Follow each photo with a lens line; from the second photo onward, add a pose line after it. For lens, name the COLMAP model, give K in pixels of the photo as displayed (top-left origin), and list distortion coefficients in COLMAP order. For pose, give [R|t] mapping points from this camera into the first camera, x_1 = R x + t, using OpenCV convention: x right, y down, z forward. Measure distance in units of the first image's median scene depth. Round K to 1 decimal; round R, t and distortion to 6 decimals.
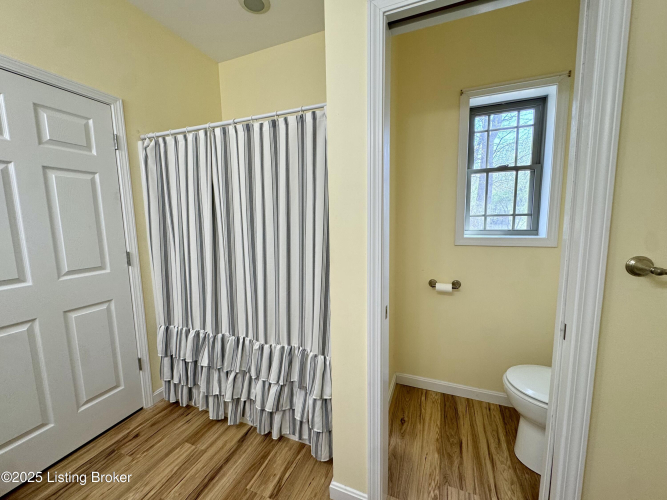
lens RADIAL K [[265.5, 0, 333.5], [0, 265.5, 250.0], [0, 0, 1]] dist [-0.000229, -0.000021]
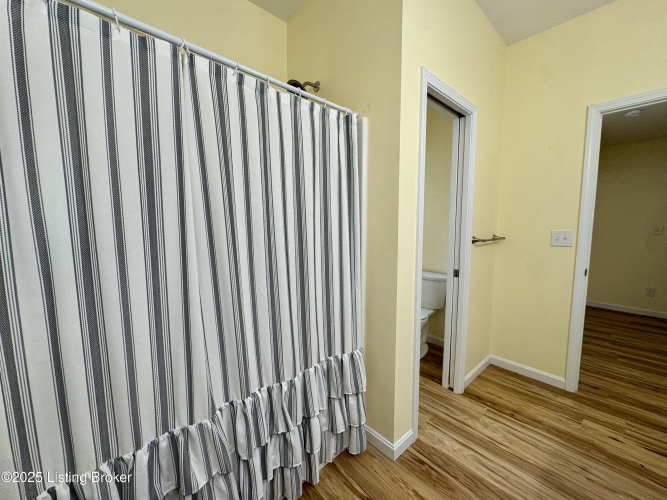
lens RADIAL K [[265.5, 0, 333.5], [0, 265.5, 250.0], [0, 0, 1]] dist [-0.000229, -0.000021]
pose [[0.436309, -0.072151, 0.896900, -0.912426], [0.100562, 0.994445, 0.031079, -0.031012], [-0.894160, 0.076634, 0.441141, 0.547560]]
